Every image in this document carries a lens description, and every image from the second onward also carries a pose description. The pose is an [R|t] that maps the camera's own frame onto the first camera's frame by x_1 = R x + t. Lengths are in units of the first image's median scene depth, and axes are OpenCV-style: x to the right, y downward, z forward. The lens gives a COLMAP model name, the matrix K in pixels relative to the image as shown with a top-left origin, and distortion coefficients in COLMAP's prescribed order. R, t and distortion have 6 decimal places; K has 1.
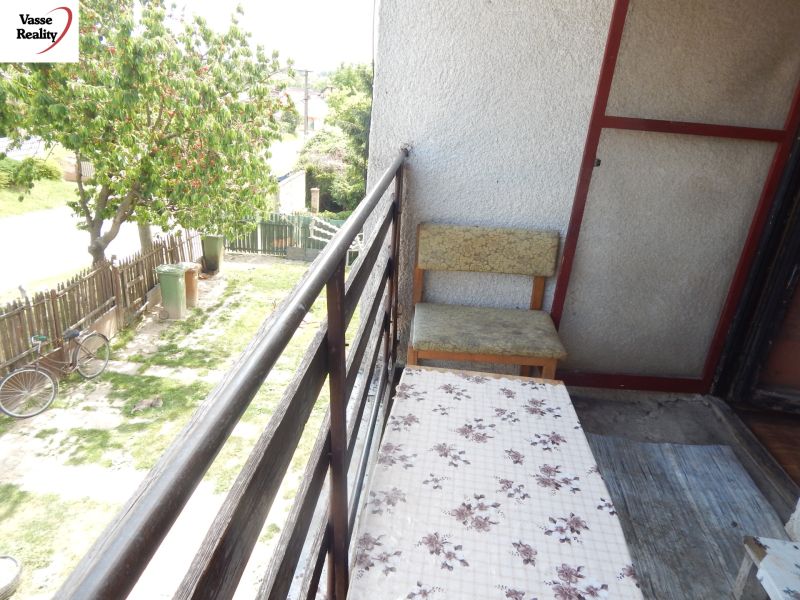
lens RADIAL K [[534.0, 0, 401.8], [0, 534.0, 296.5], [0, 0, 1]] dist [0.003462, 0.006263]
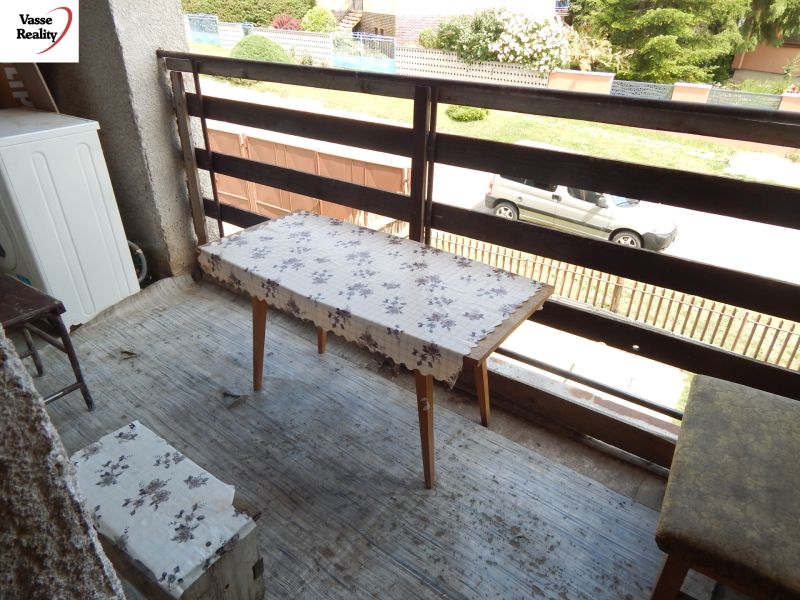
lens RADIAL K [[534.0, 0, 401.8], [0, 534.0, 296.5], [0, 0, 1]] dist [0.003462, 0.006263]
pose [[-0.493976, 0.359018, -0.791893, 1.147593], [-0.360931, 0.743921, 0.562415, -0.381118], [0.791022, 0.563638, -0.237899, 1.268572]]
